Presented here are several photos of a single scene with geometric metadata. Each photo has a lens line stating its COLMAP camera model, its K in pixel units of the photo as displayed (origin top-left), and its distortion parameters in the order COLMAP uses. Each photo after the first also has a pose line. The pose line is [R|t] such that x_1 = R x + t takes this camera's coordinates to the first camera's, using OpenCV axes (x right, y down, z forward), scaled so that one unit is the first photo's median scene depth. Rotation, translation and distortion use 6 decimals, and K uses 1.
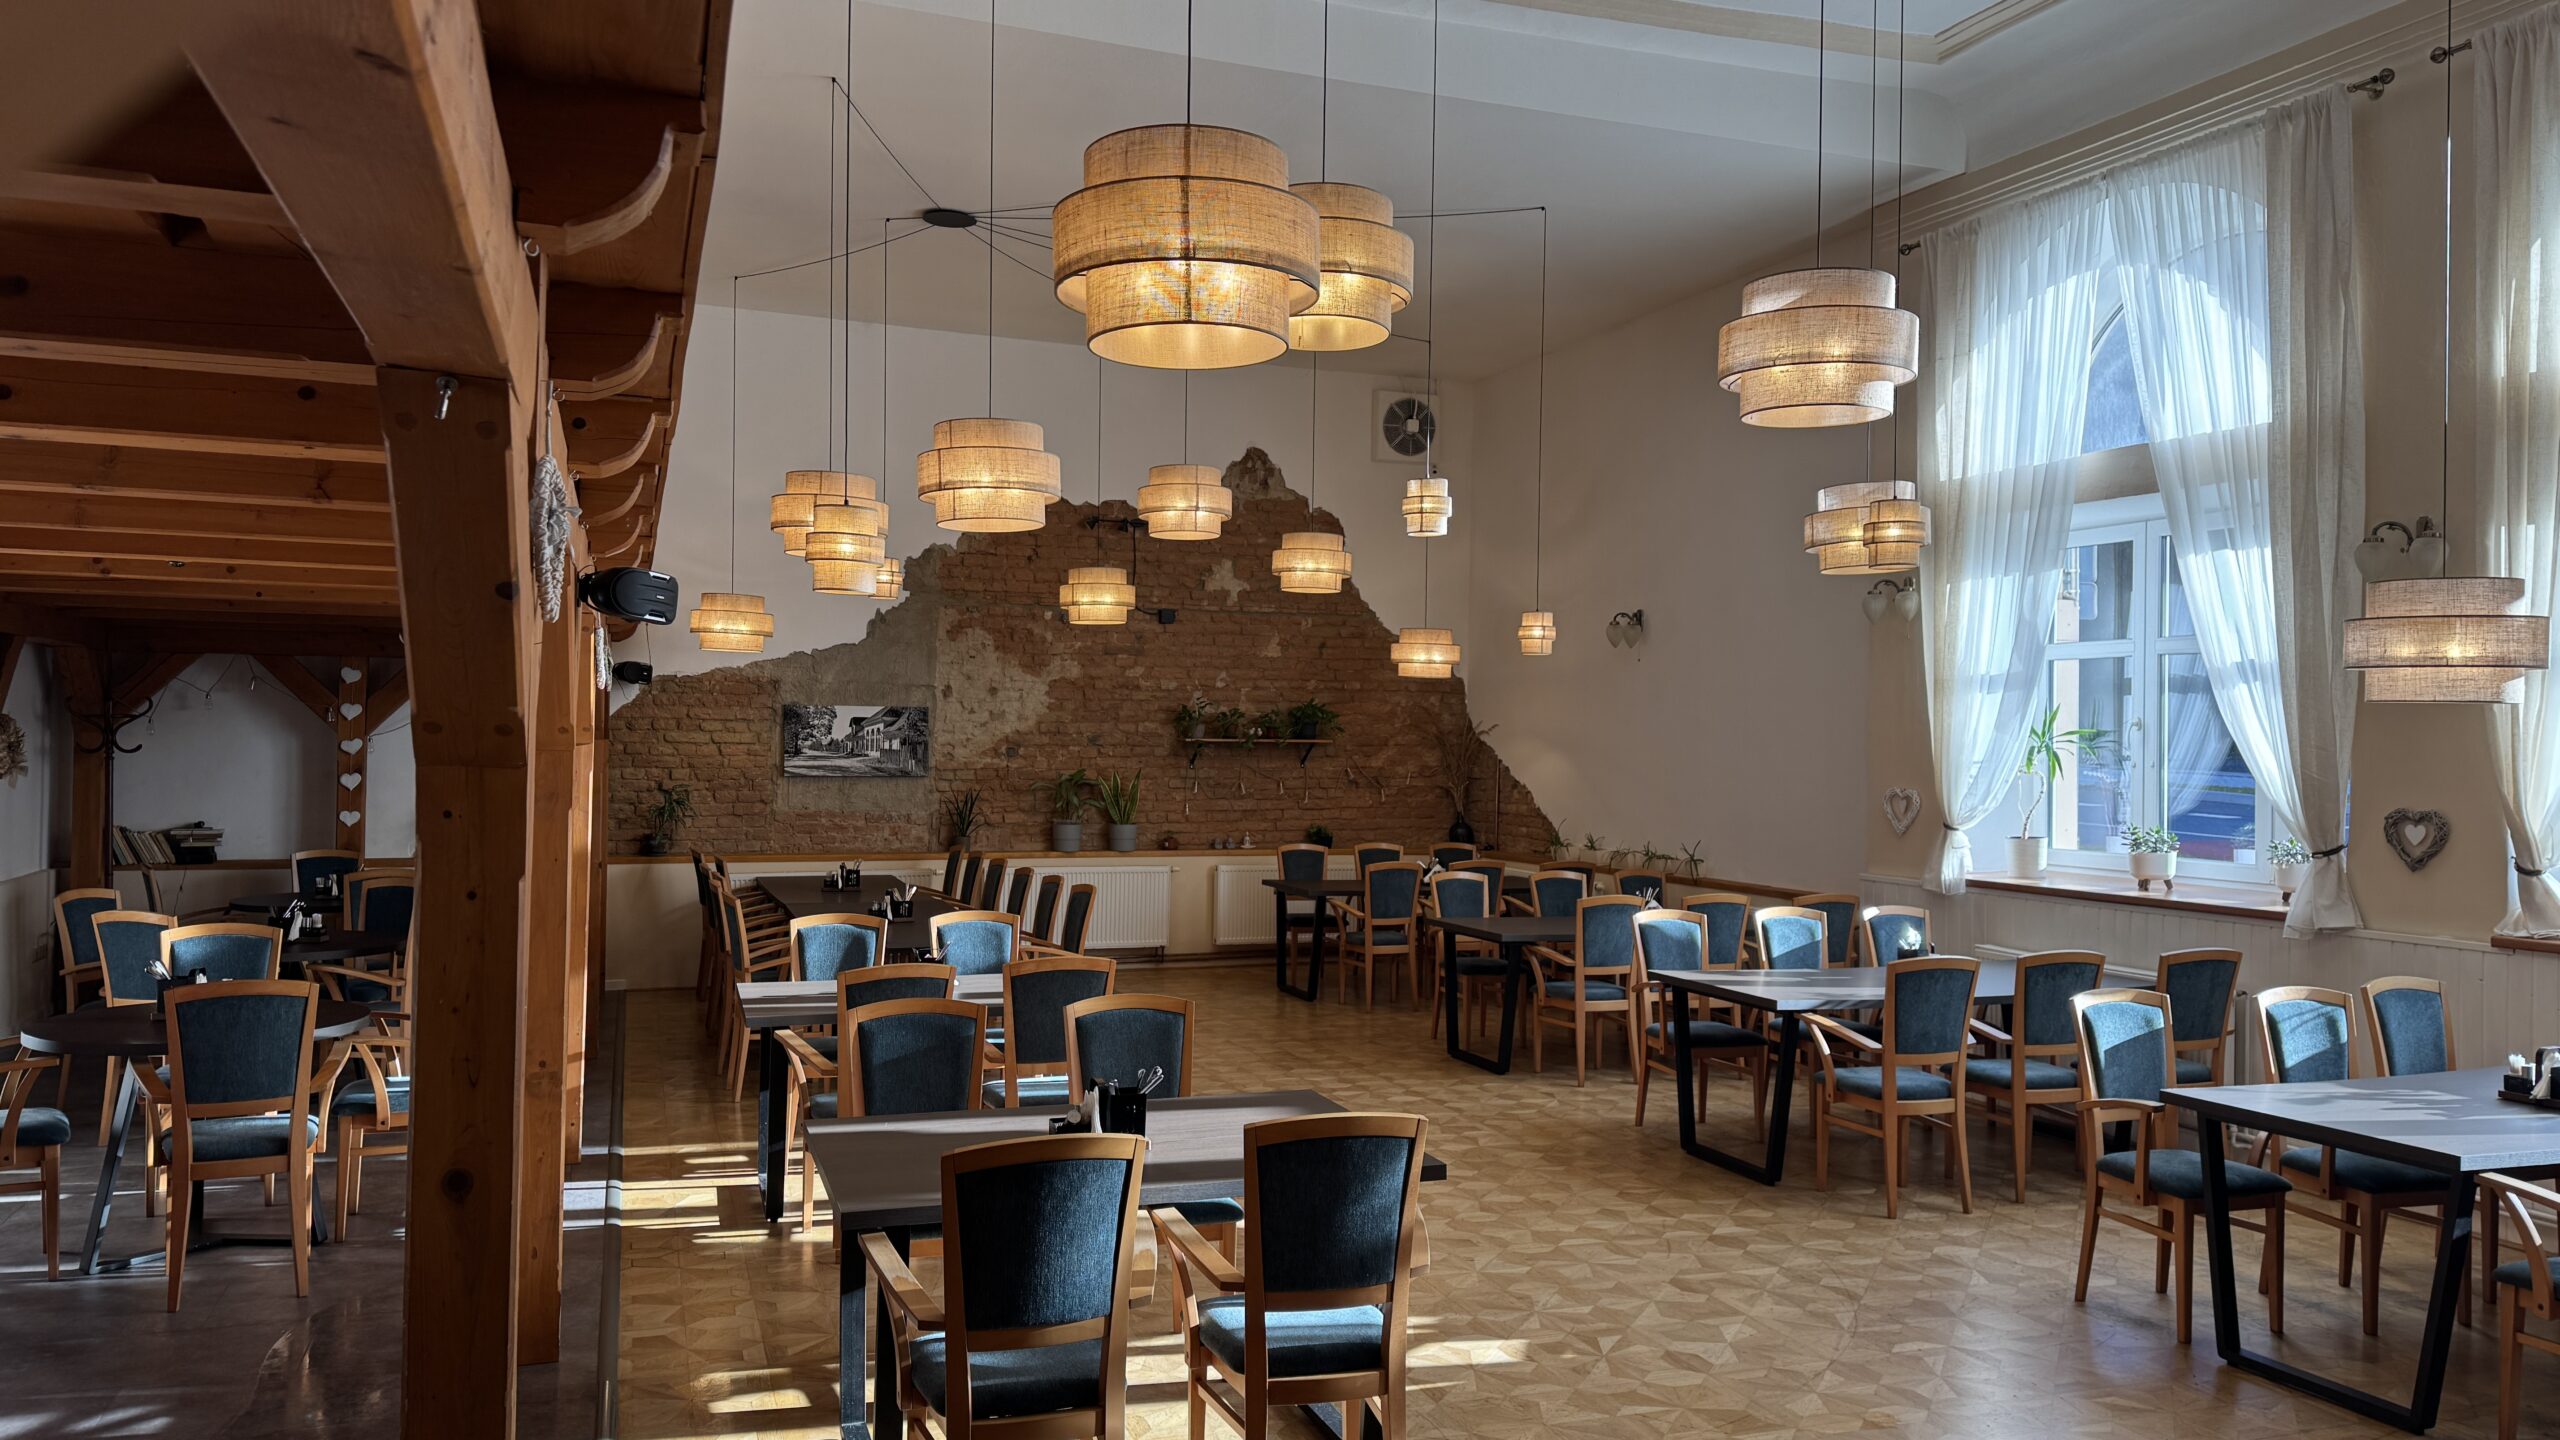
lens RADIAL K [[1733.5, 0, 1269.3], [0, 1733.5, 713.2], [0, 0, 1]] dist [0.007442, -0.005800]
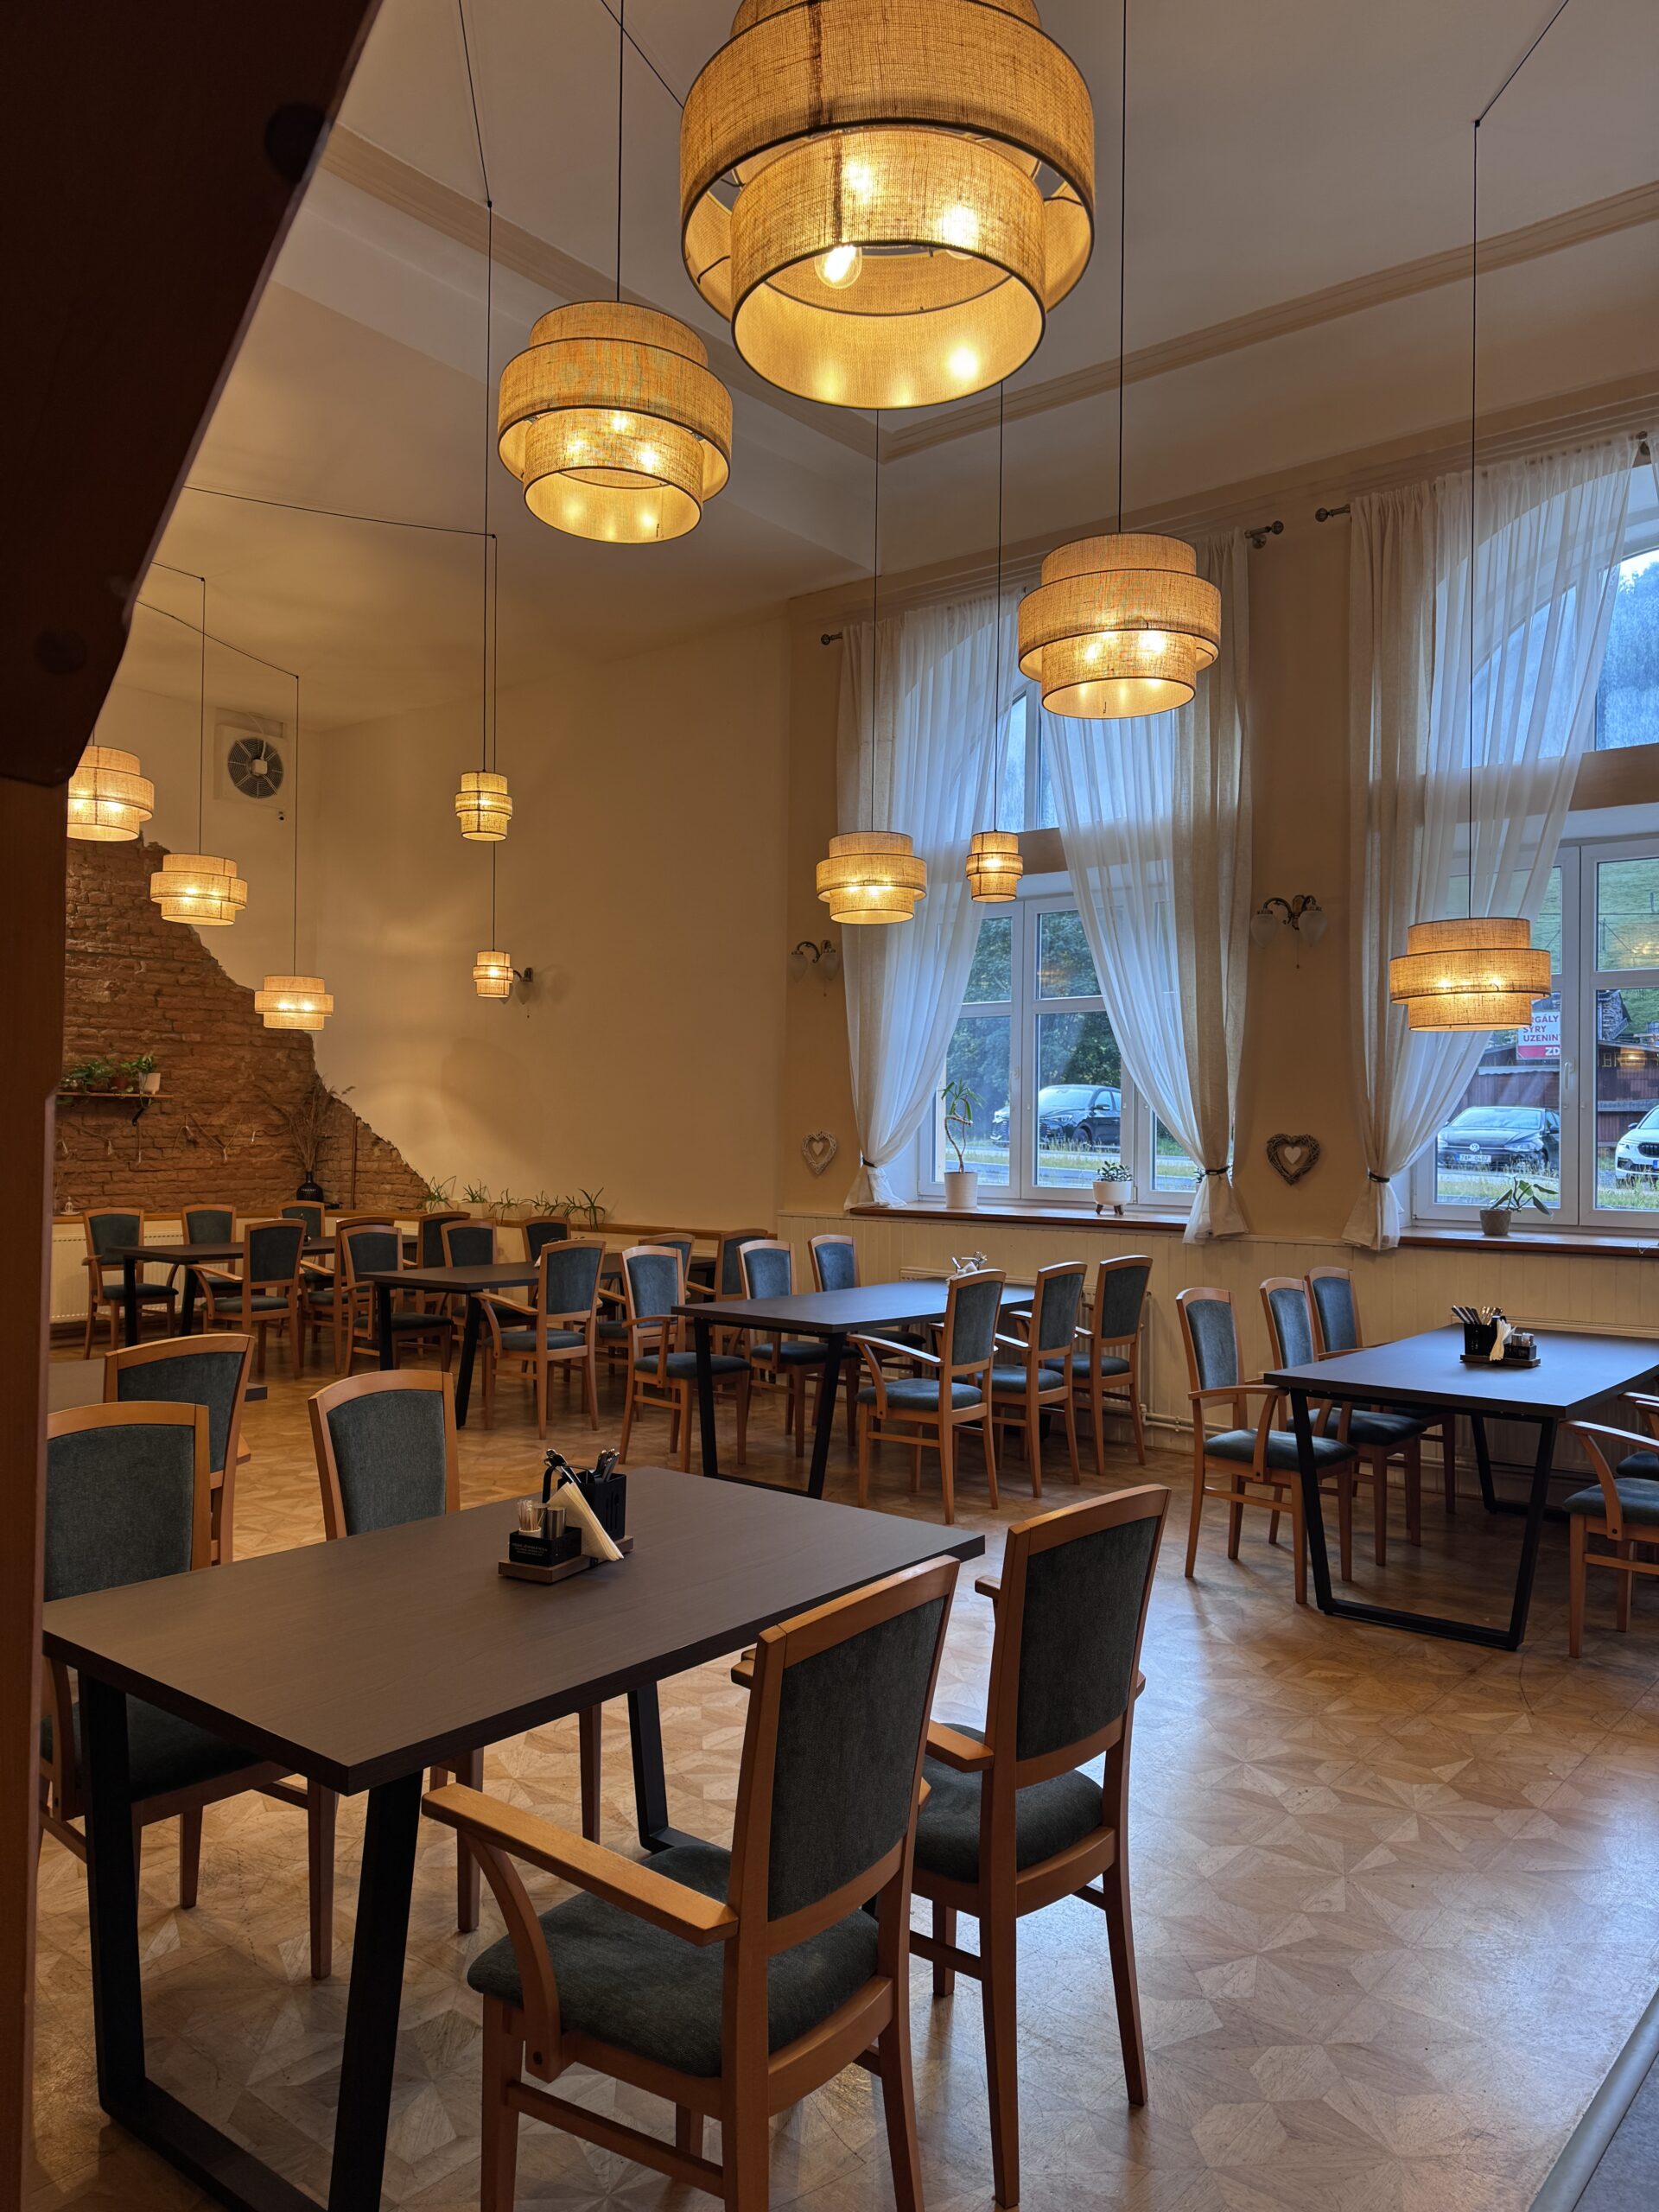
lens RADIAL K [[1519.4, 0, 839.4], [0, 1519.4, 1112.5], [0, 0, 1]] dist [0.030259, -0.009790]
pose [[0.856106, 0.001846, 0.516797, -0.086779], [-0.006679, 0.999950, 0.007492, 0.017541], [-0.516757, -0.009866, 0.856075, 0.126850]]
